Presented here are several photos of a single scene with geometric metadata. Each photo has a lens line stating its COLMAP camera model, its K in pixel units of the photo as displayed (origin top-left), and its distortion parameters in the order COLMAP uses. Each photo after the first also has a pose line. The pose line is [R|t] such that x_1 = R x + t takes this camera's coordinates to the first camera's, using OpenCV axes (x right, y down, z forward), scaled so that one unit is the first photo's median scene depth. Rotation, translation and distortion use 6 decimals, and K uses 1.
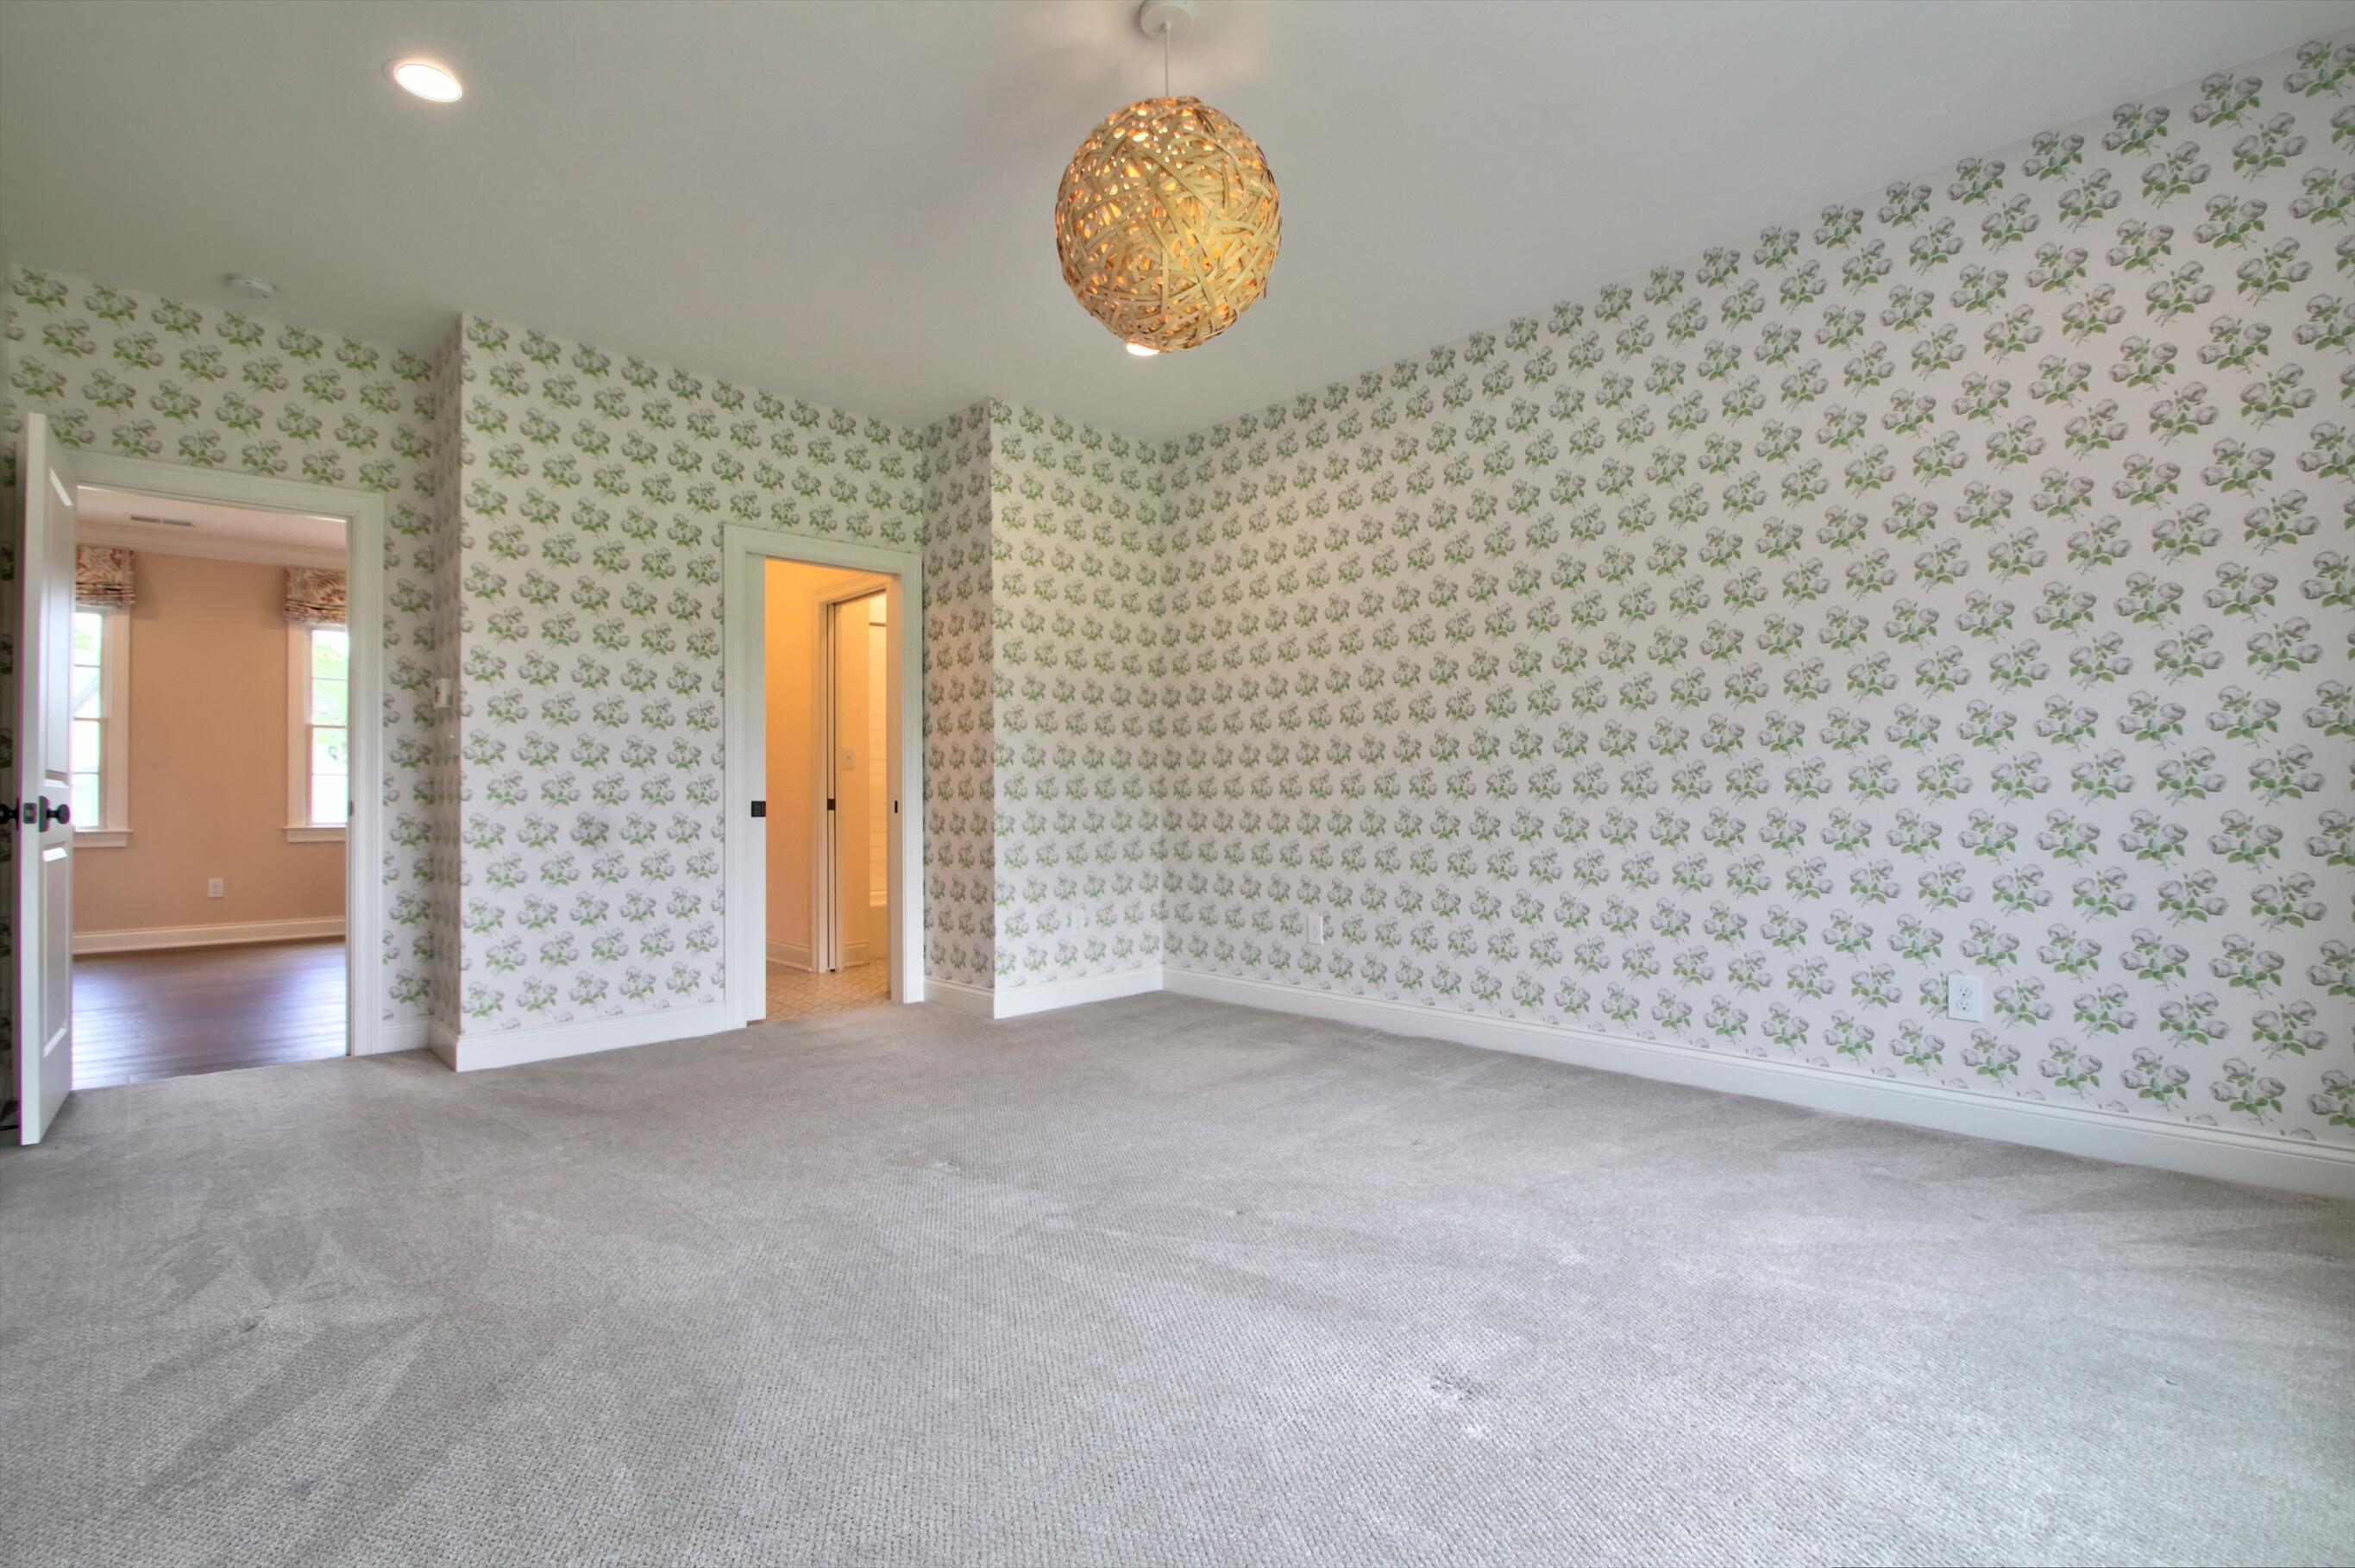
lens RADIAL K [[1083.2, 0, 1179.0], [0, 1083.2, 785.6], [0, 0, 1]] dist [0.010793, -0.013548]
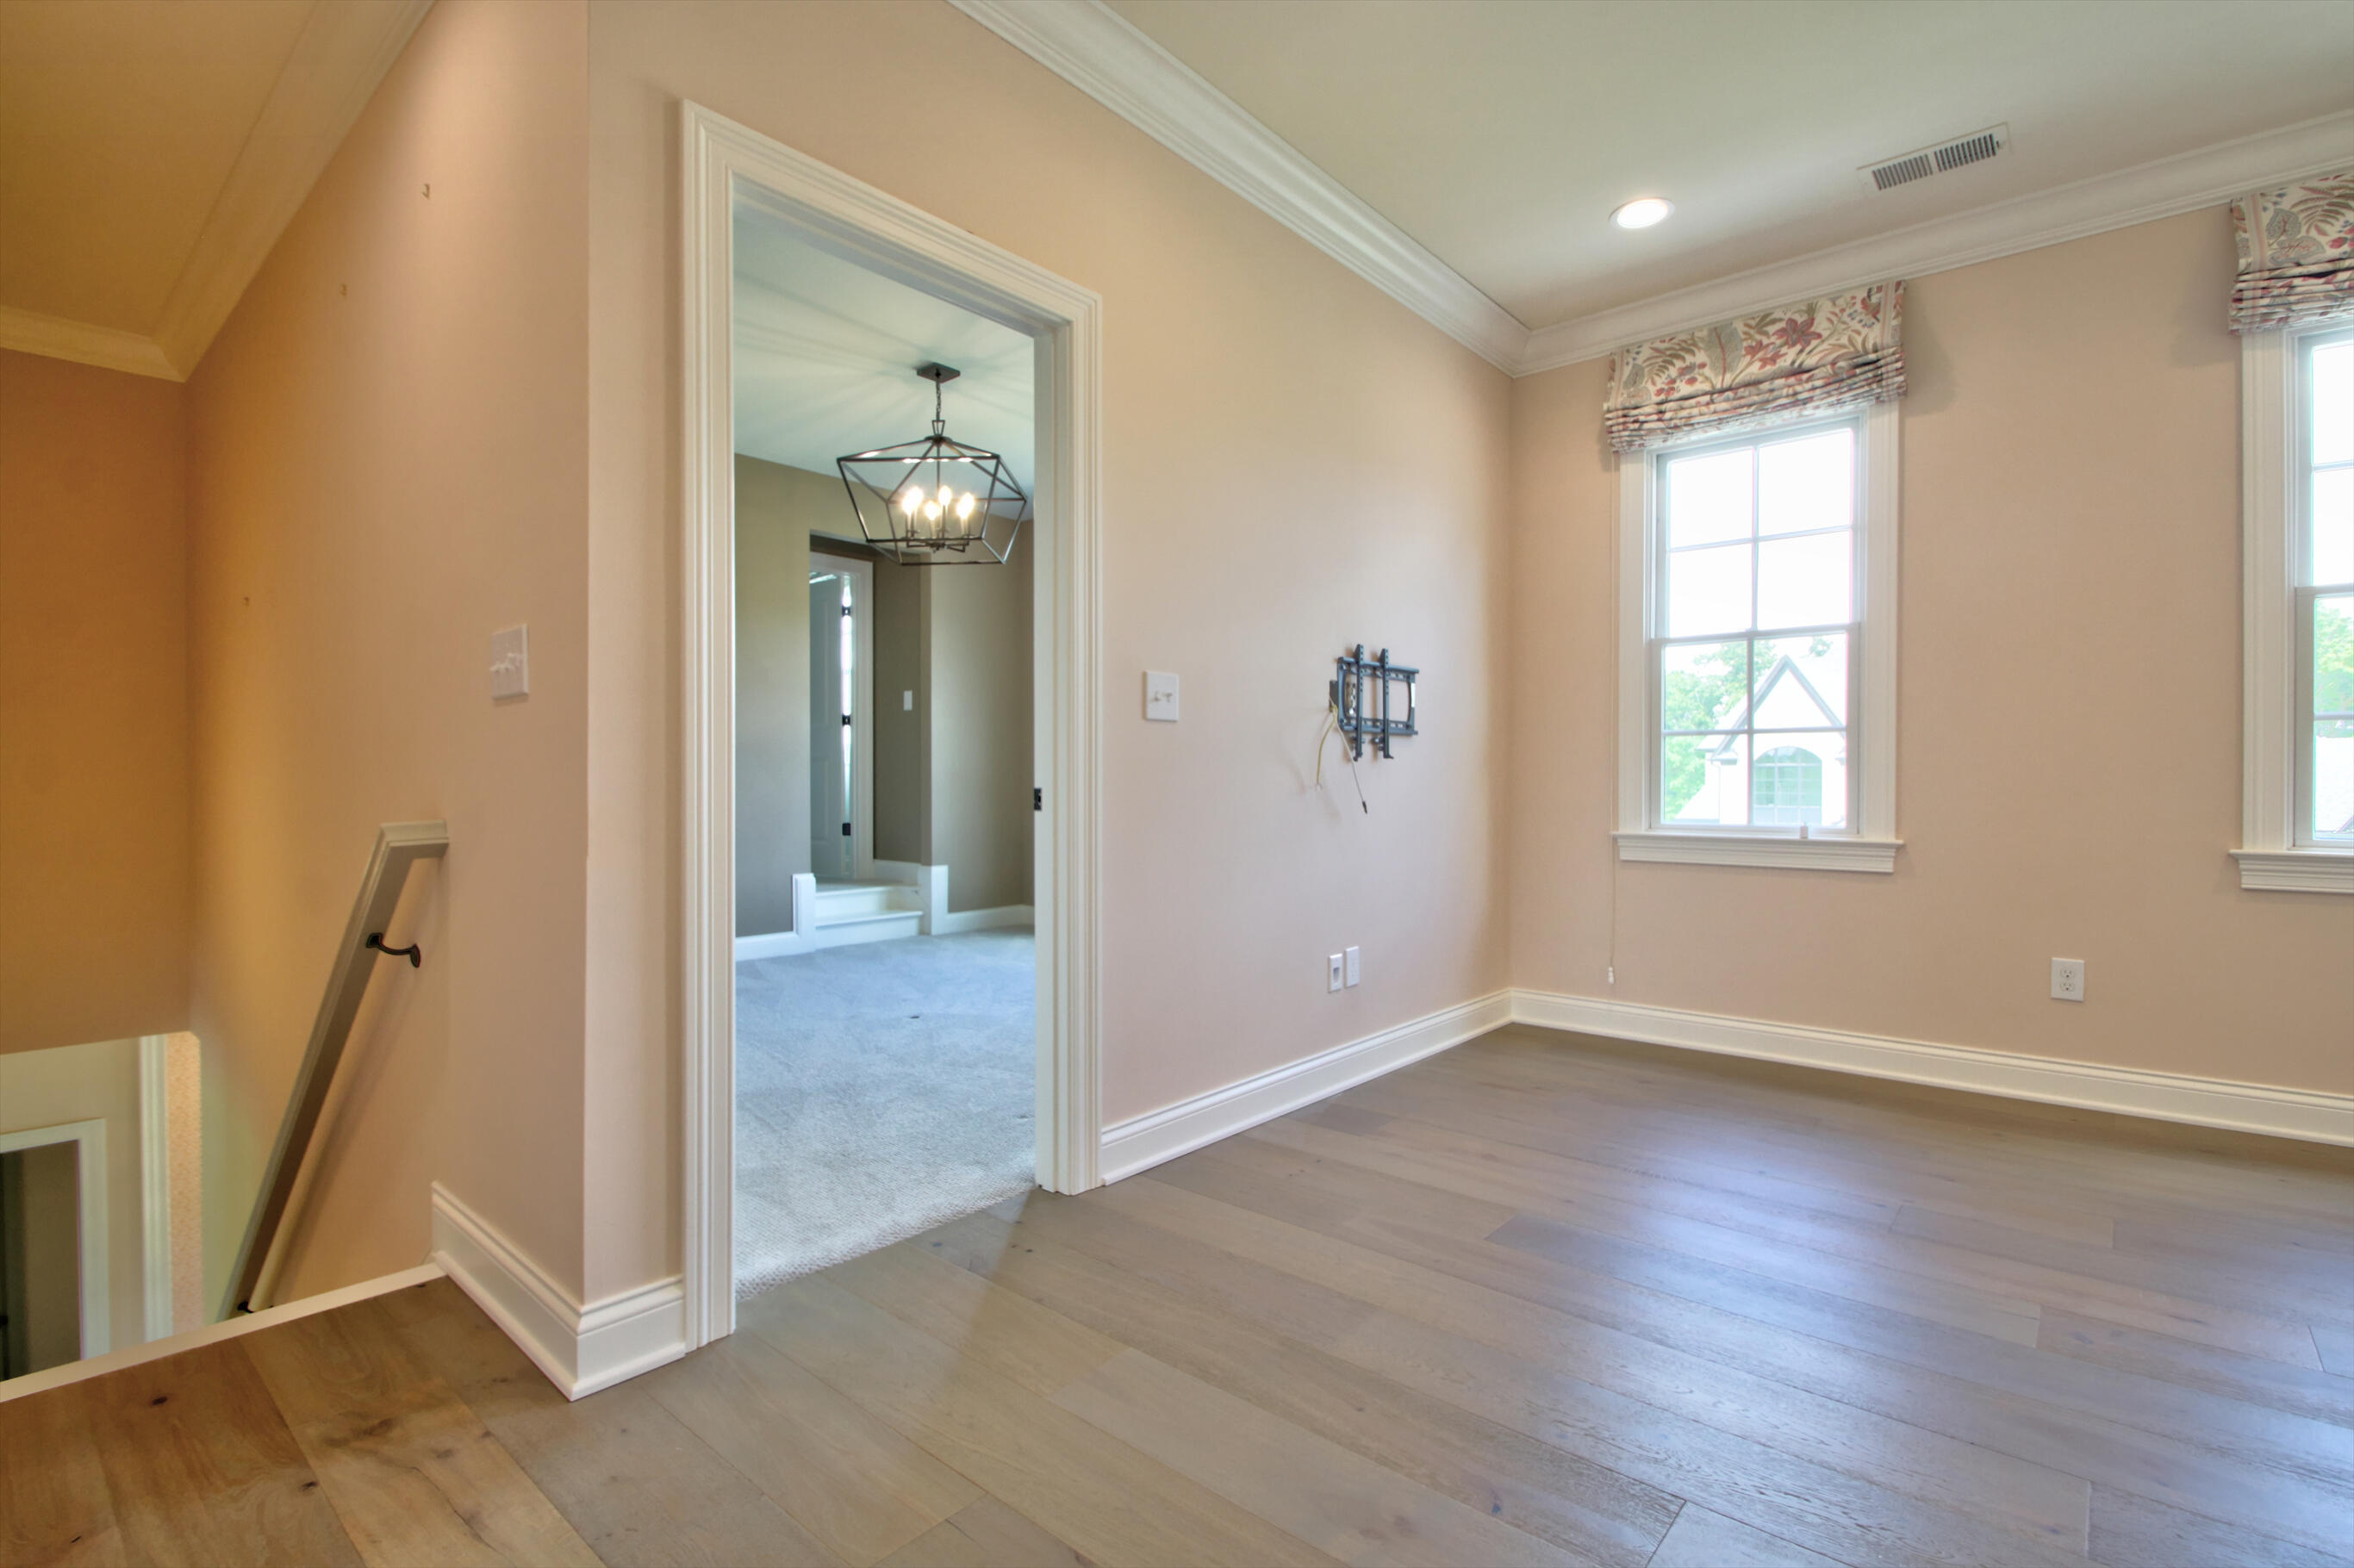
lens RADIAL K [[1082.8, 0, 1172.2], [0, 1082.8, 790.2], [0, 0, 1]] dist [0.010793, -0.013548]
pose [[0.072674, 0.008384, -0.997320, -0.465102], [0.006031, 0.999943, 0.008846, 0.010811], [0.997338, -0.006658, 0.072619, 0.591522]]
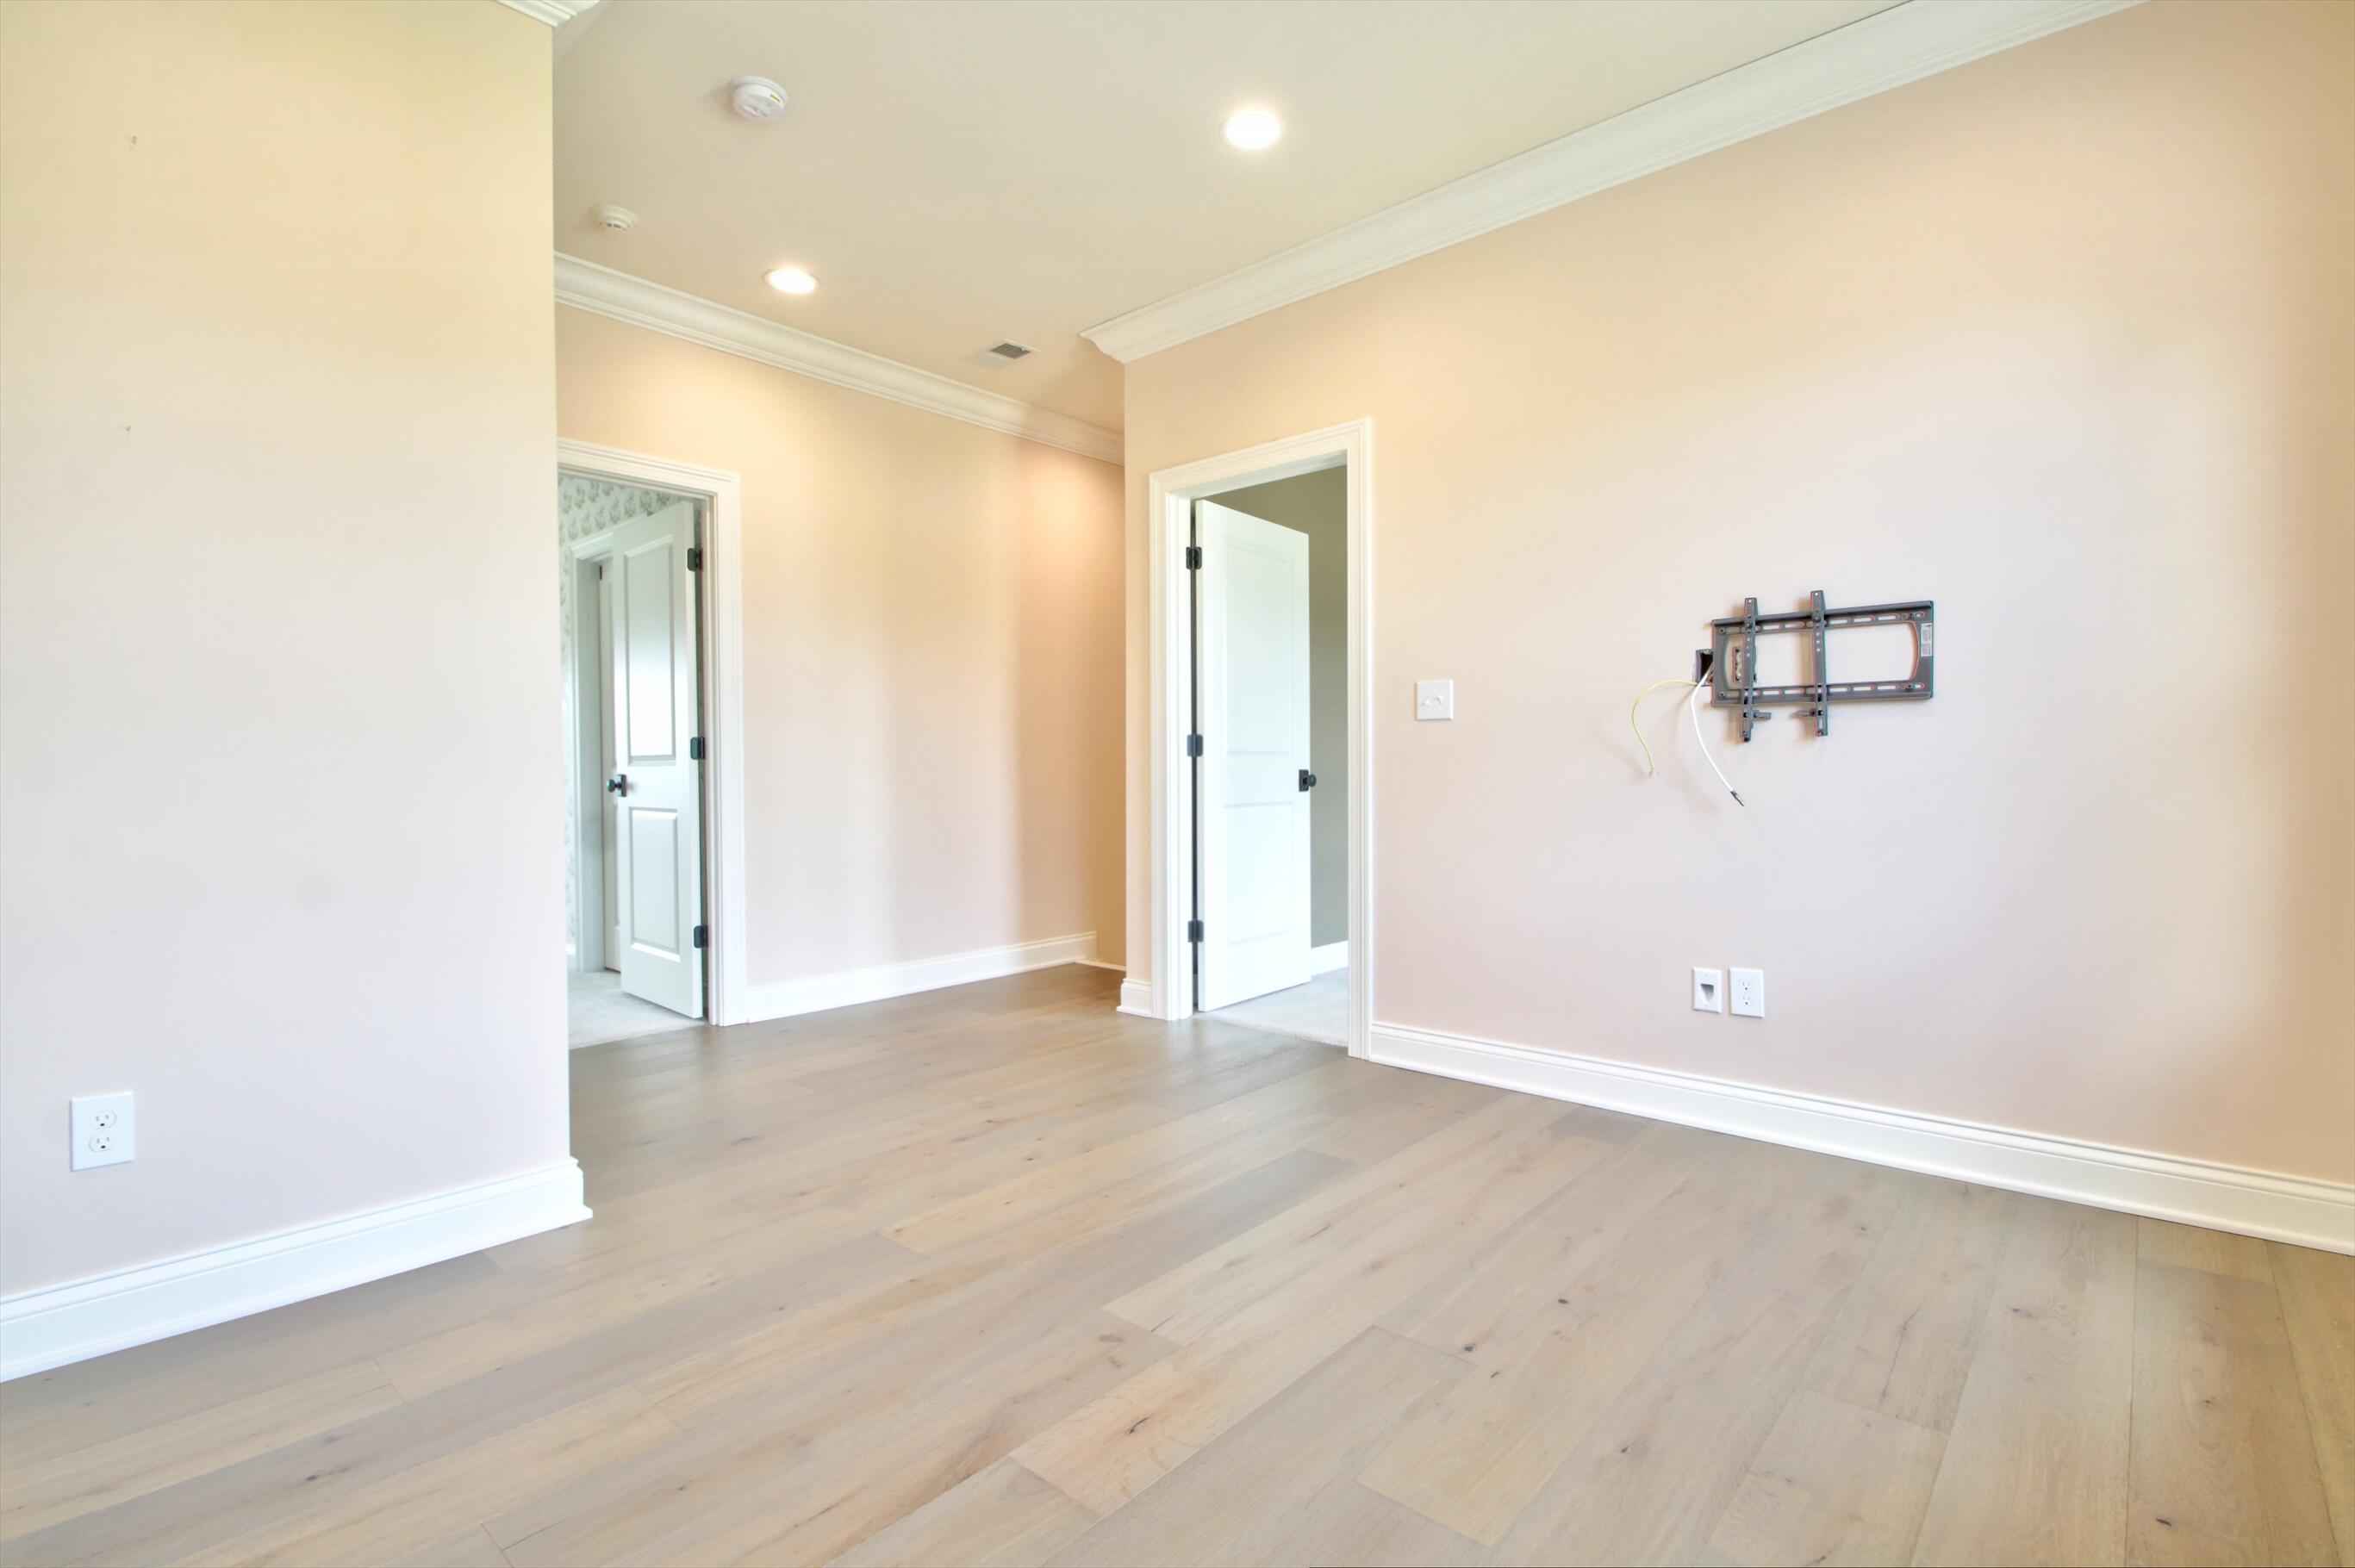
lens RADIAL K [[1083.2, 0, 1172.3], [0, 1083.2, 788.7], [0, 0, 1]] dist [0.010793, -0.013548]
pose [[-0.998543, 0.011442, -0.052727, -0.834860], [0.010747, 0.999852, 0.013456, 0.012690], [0.052873, 0.012870, -0.998518, 1.344220]]
